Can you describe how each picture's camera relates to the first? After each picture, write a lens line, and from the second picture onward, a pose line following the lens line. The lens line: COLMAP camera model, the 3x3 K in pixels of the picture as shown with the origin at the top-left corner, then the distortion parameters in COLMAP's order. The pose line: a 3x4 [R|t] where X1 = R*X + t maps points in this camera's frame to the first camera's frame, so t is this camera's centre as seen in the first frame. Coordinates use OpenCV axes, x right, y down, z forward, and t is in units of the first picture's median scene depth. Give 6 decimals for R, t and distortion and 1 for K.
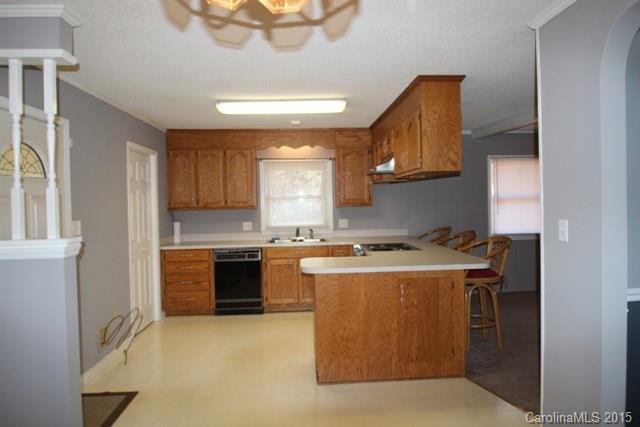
lens RADIAL K [[418.3, 0, 321.8], [0, 418.3, 205.2], [0, 0, 1]] dist [-0.044694, 0.000030]
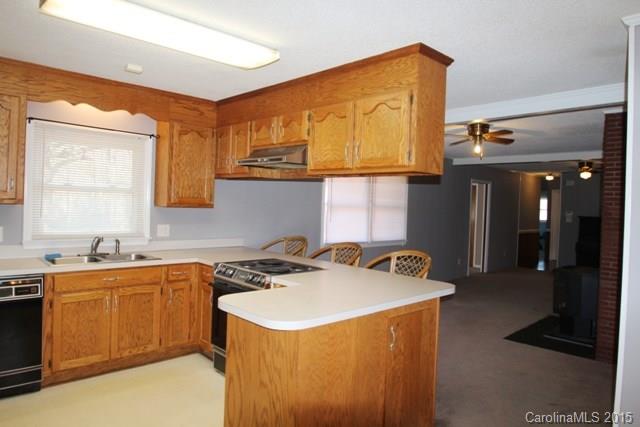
lens RADIAL K [[418.3, 0, 321.8], [0, 418.3, 205.2], [0, 0, 1]] dist [-0.044694, 0.000030]
pose [[0.749457, 0.045042, 0.660519, -0.222174], [-0.045889, 0.998818, -0.016045, 0.000126], [-0.660461, -0.018286, 0.750638, 0.323740]]
